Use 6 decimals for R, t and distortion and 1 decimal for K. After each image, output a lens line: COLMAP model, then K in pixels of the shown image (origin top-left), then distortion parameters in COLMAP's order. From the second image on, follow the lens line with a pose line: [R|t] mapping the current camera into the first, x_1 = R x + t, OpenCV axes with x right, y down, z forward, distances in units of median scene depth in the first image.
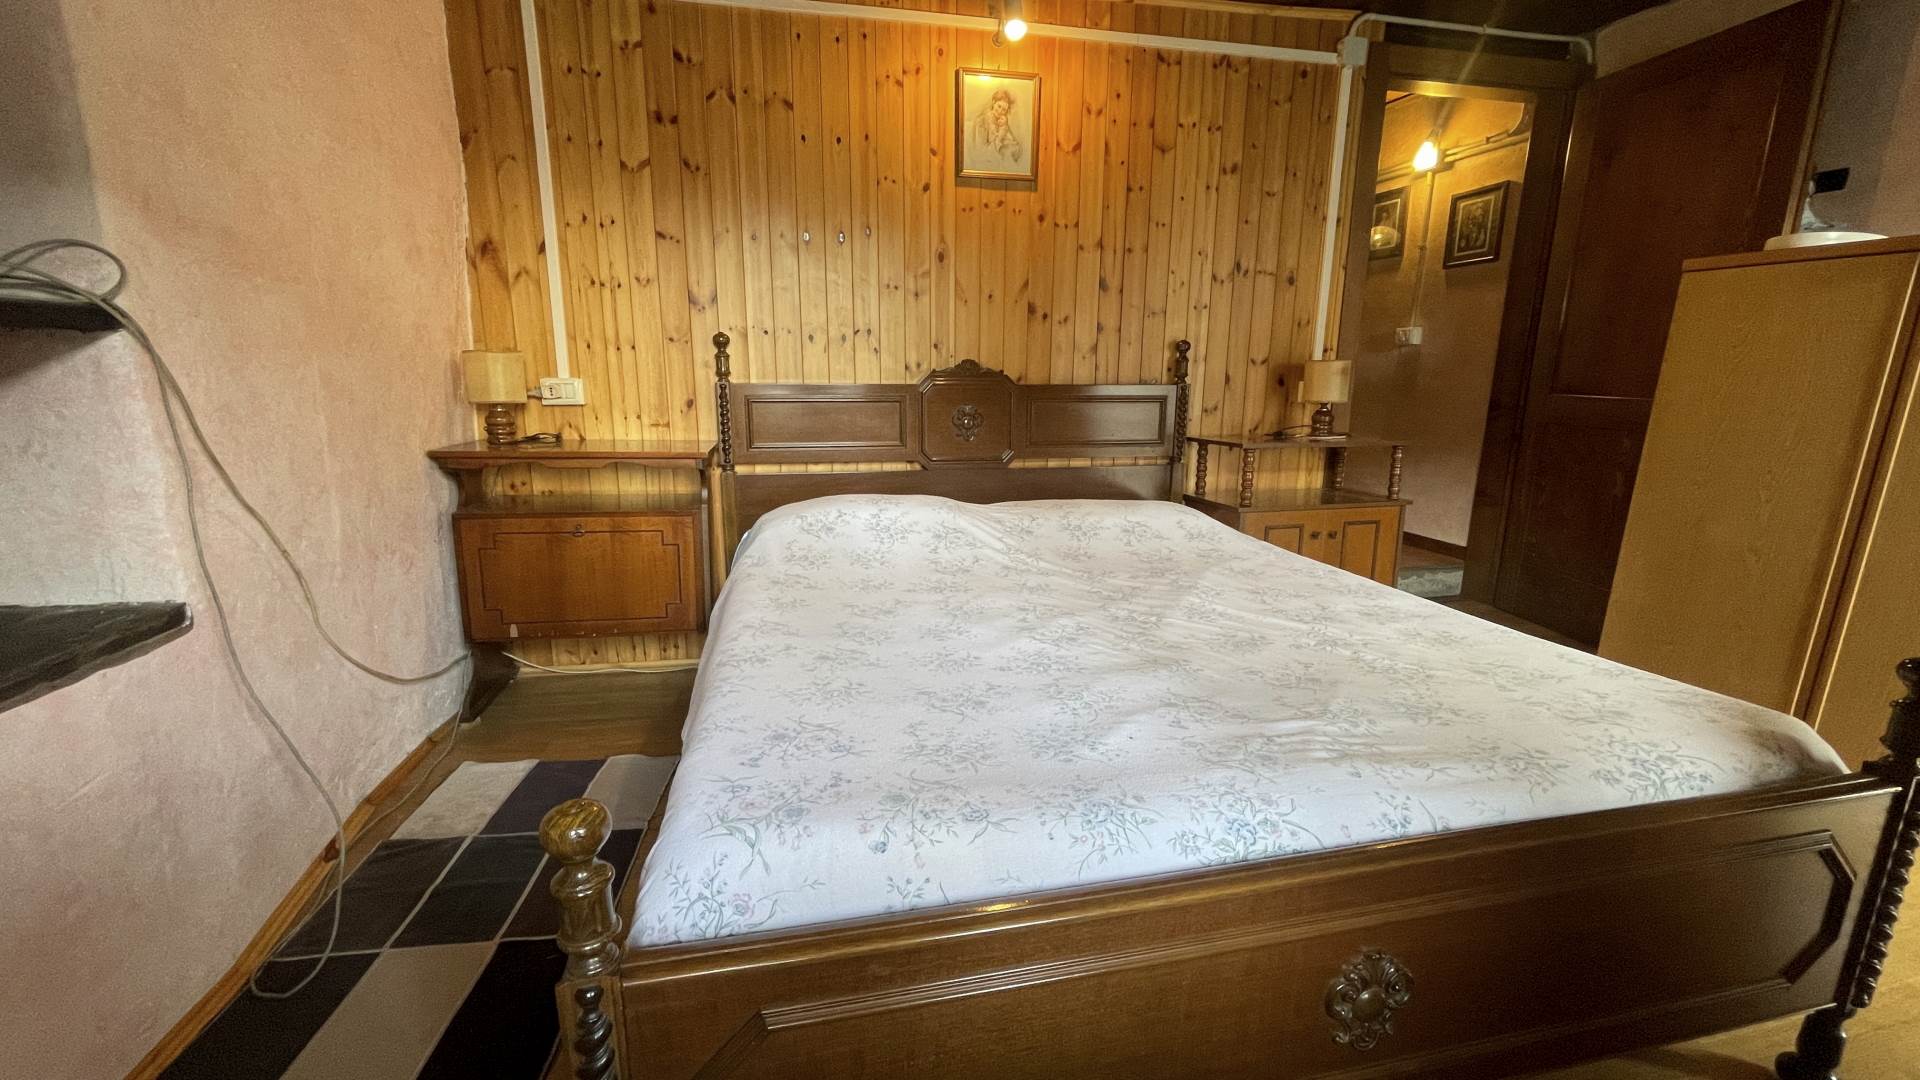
lens RADIAL K [[776.0, 0, 956.9], [0, 776.0, 533.4], [0, 0, 1]] dist [-0.008684, 0.002327]
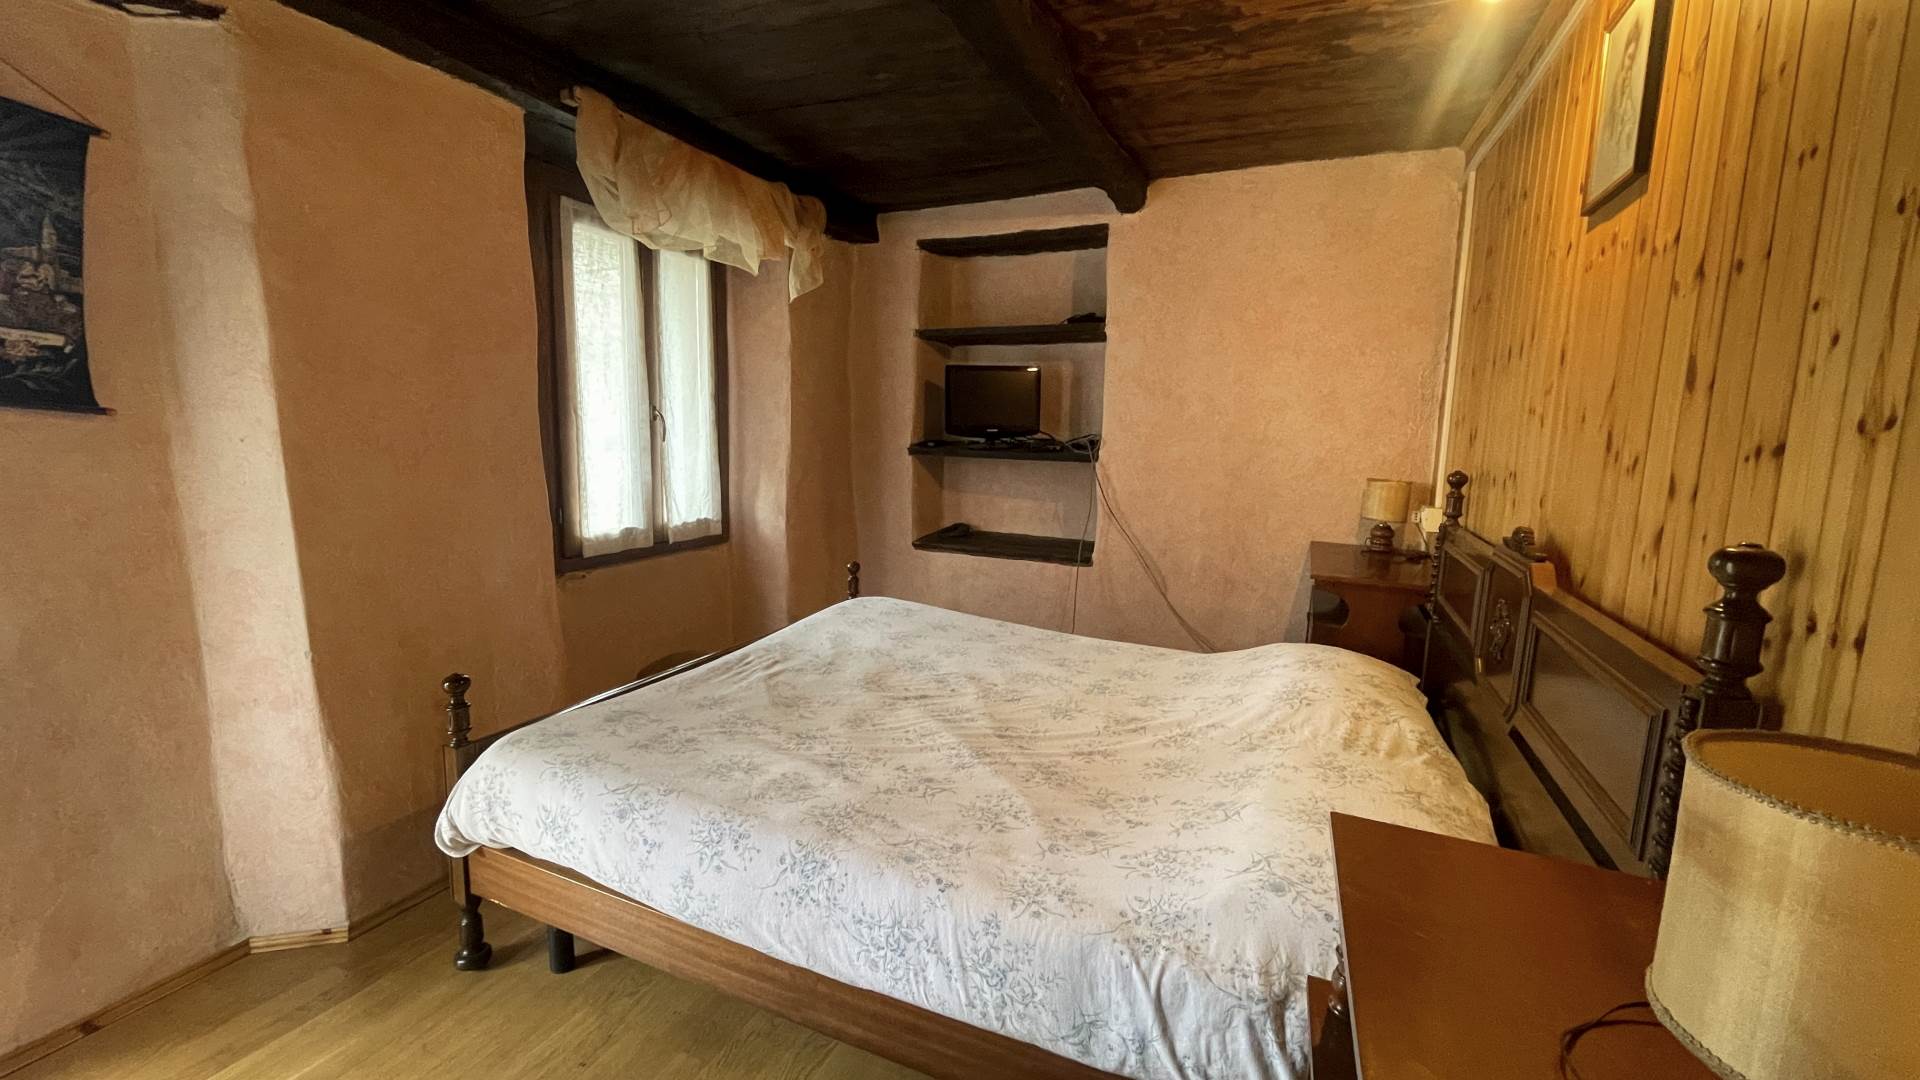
lens RADIAL K [[776.0, 0, 961.3], [0, 776.0, 538.7], [0, 0, 1]] dist [-0.008684, 0.002327]
pose [[-0.586177, 0.096093, -0.804464, 0.725922], [-0.200094, 0.945011, 0.258681, -0.285184], [0.785085, 0.312601, -0.534717, 0.991730]]
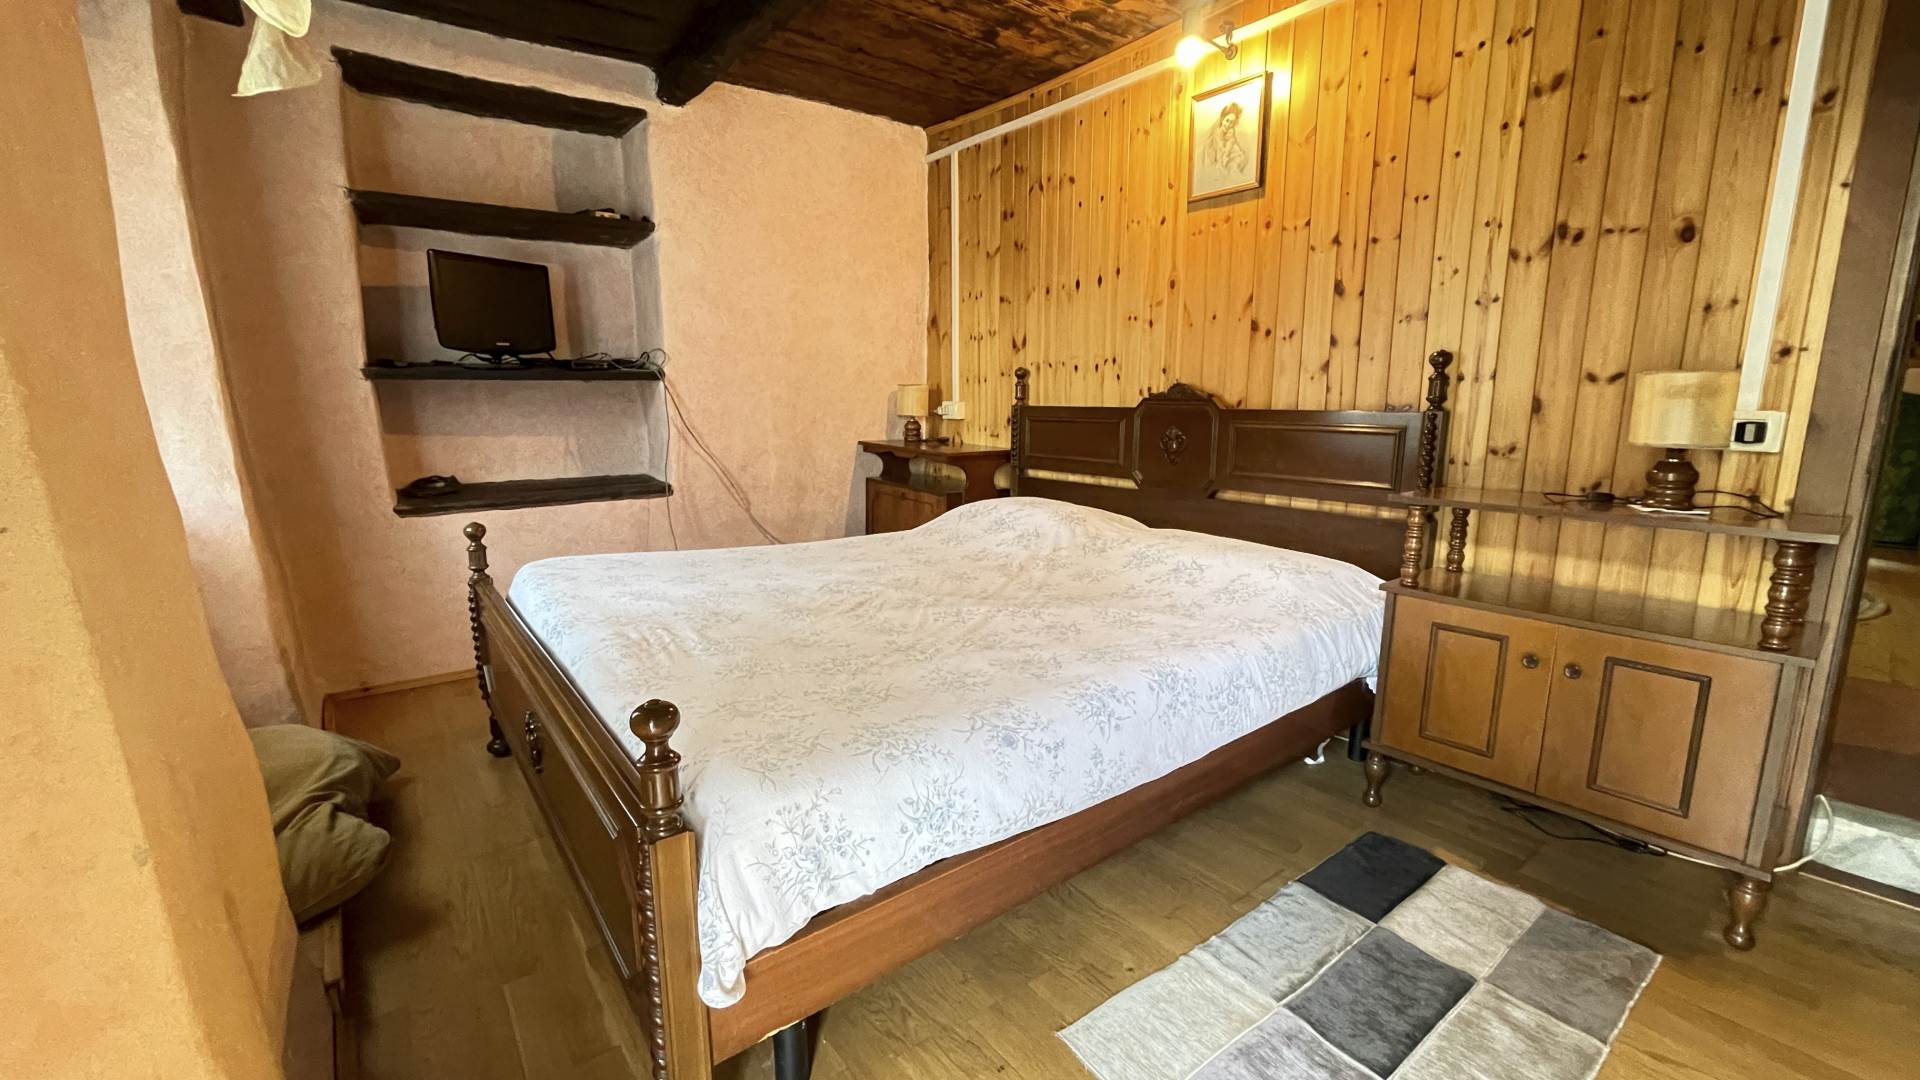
lens RADIAL K [[776.0, 0, 954.6], [0, 776.0, 536.5], [0, 0, 1]] dist [-0.008684, 0.002327]
pose [[0.428970, 0.154681, -0.889977, 0.814536], [-0.185435, 0.979326, 0.080831, -0.059627], [0.884081, 0.130359, 0.448785, 0.327817]]
